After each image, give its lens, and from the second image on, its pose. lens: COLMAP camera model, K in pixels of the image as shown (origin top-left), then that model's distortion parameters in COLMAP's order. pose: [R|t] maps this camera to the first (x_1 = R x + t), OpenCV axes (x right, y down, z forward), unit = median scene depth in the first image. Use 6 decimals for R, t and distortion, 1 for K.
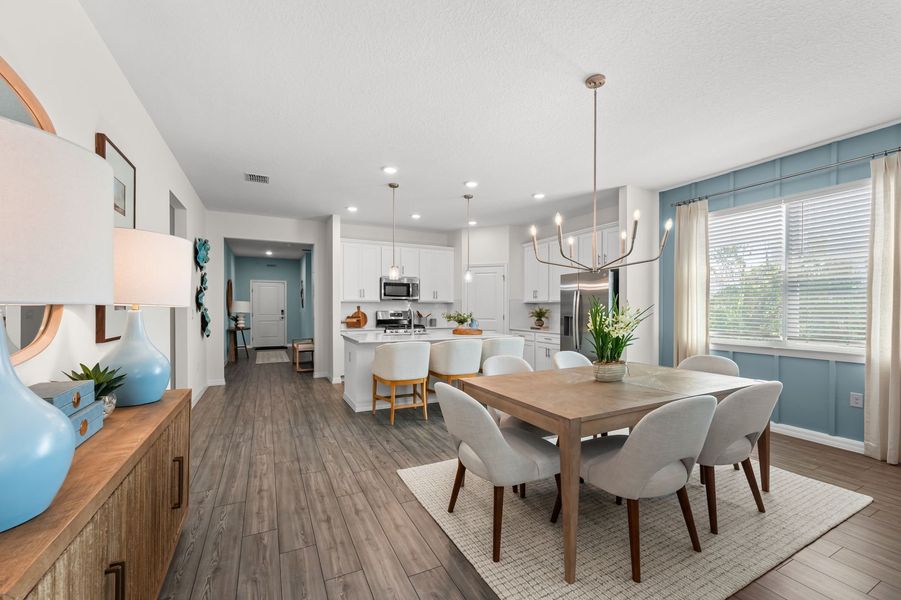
lens RADIAL K [[369.2, 0, 452.6], [0, 369.2, 308.9], [0, 0, 1]] dist [0.003899, -0.000890]
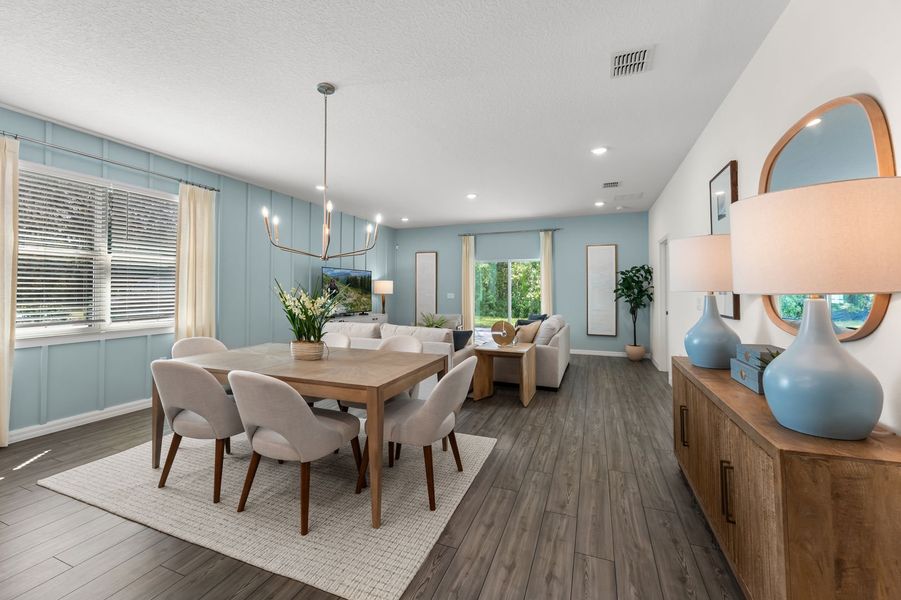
lens RADIAL K [[369.2, 0, 449.5], [0, 369.2, 283.3], [0, 0, 1]] dist [0.003899, -0.000890]
pose [[-0.665253, 0.013297, 0.746499, -0.270109], [0.000829, 0.999854, -0.017072, -0.002760], [-0.746617, -0.010739, -0.665167, 0.583698]]
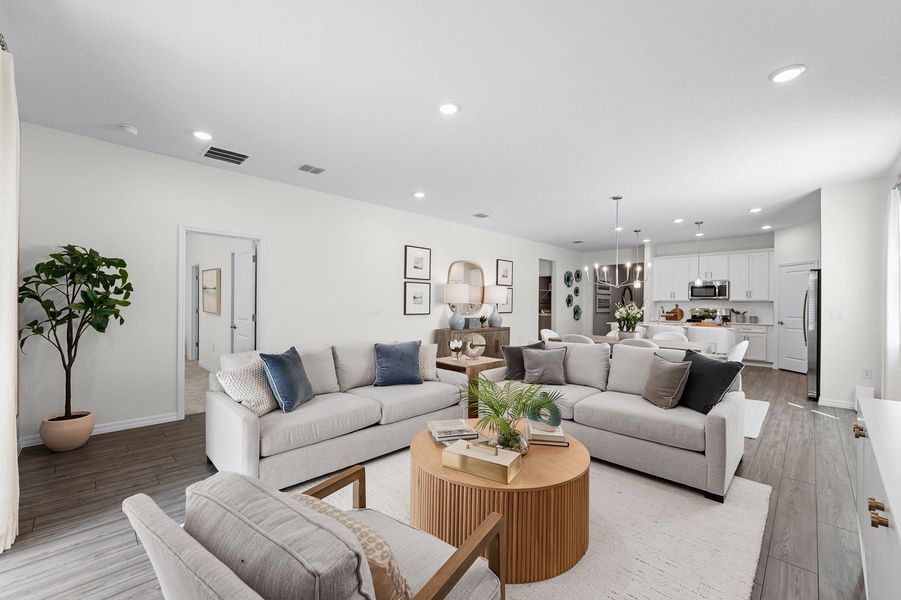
lens RADIAL K [[369.2, 0, 451.5], [0, 369.2, 294.3], [0, 0, 1]] dist [0.003899, -0.000890]
pose [[0.319613, -0.025591, -0.947202, 0.838583], [-0.009176, 0.999505, -0.030100, 0.003985], [0.947504, 0.018312, 0.319220, -0.217882]]
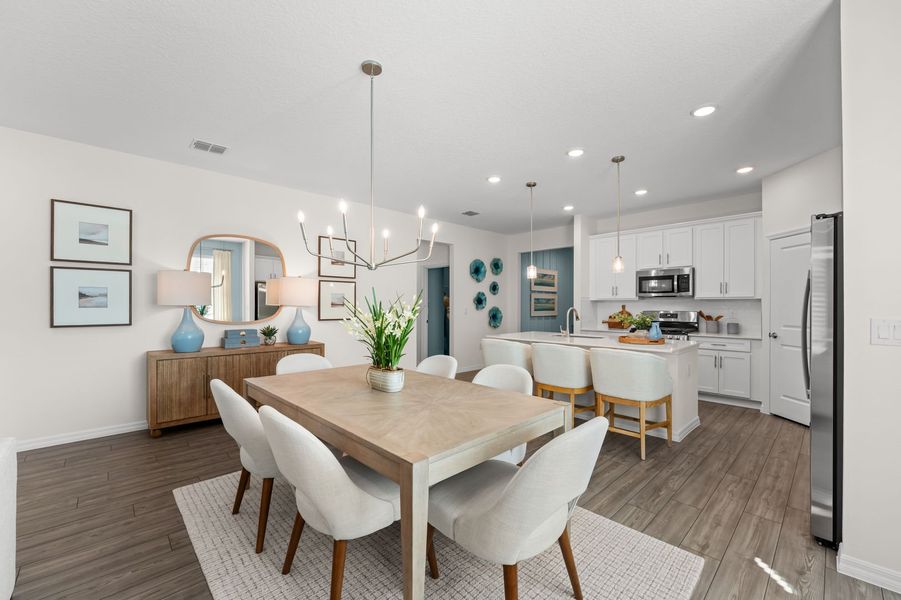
lens RADIAL K [[369.2, 0, 444.5], [0, 369.2, 296.7], [0, 0, 1]] dist [0.003899, -0.000890]
pose [[0.278794, -0.027948, -0.959944, 0.548310], [-0.003194, 0.999544, -0.030028, 0.000438], [0.960346, 0.011438, 0.278577, 0.370849]]
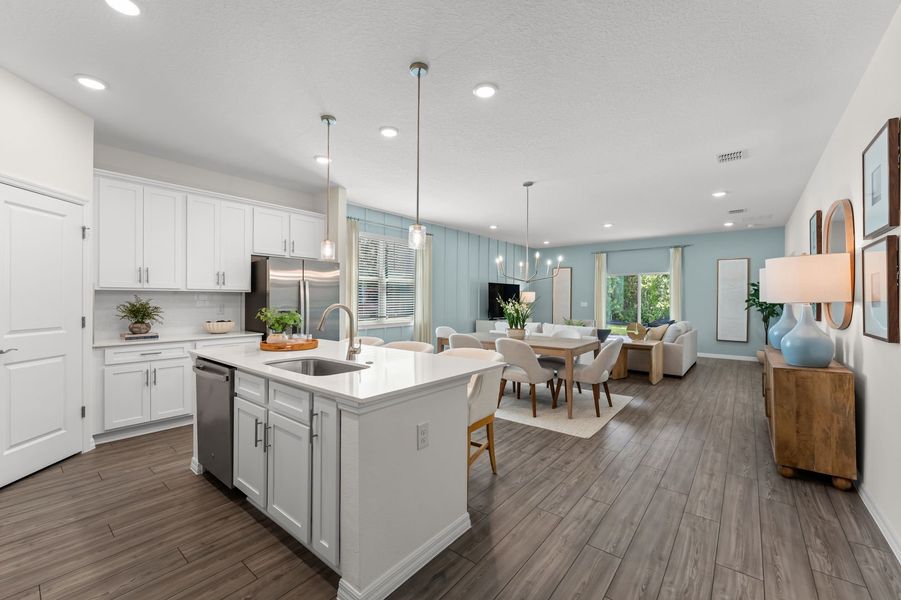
lens RADIAL K [[369.2, 0, 451.7], [0, 369.2, 301.4], [0, 0, 1]] dist [0.003899, -0.000890]
pose [[-0.415190, -0.007398, 0.909705, -0.477543], [-0.000902, 0.999970, 0.007720, -0.004828], [-0.909734, 0.002384, -0.415184, 0.862701]]
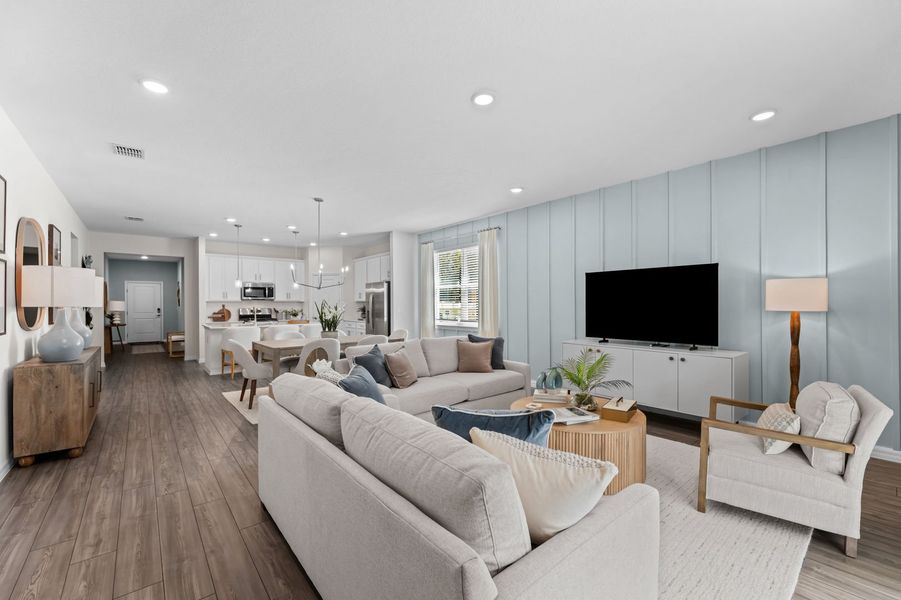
lens RADIAL K [[369.2, 0, 441.8], [0, 369.2, 302.1], [0, 0, 1]] dist [0.003899, -0.000890]
pose [[0.976949, -0.006393, 0.213377, 0.247478], [0.008146, 0.999940, -0.007338, -0.001038], [-0.213318, 0.008907, 0.976942, -0.494189]]
